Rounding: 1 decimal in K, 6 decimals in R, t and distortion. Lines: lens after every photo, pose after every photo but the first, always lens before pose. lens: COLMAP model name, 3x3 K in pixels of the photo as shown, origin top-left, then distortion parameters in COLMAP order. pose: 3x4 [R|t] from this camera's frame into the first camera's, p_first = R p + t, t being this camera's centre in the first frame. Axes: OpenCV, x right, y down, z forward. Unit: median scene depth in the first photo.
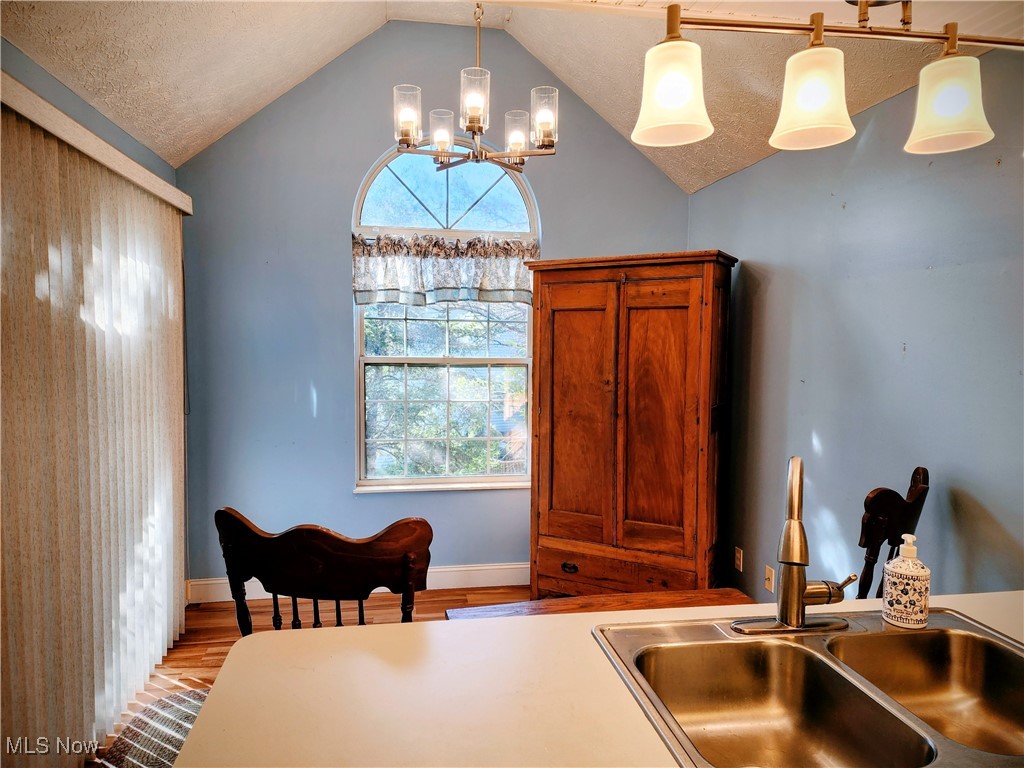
lens RADIAL K [[670.7, 0, 518.3], [0, 670.7, 389.7], [0, 0, 1]] dist [0.078482, -0.087431]
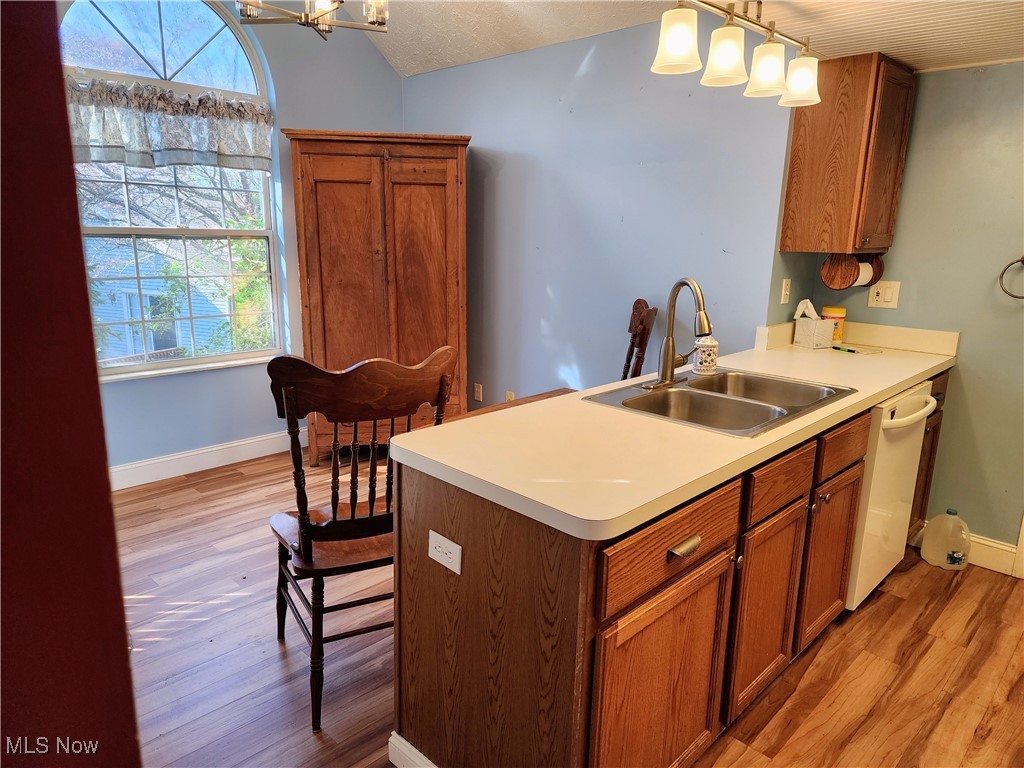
lens RADIAL K [[670.7, 0, 518.3], [0, 670.7, 389.7], [0, 0, 1]] dist [0.078482, -0.087431]
pose [[0.805460, -0.132254, 0.577705, -0.351447], [0.032992, 0.983277, 0.179102, 0.020477], [-0.591731, -0.125199, 0.796354, -0.051764]]
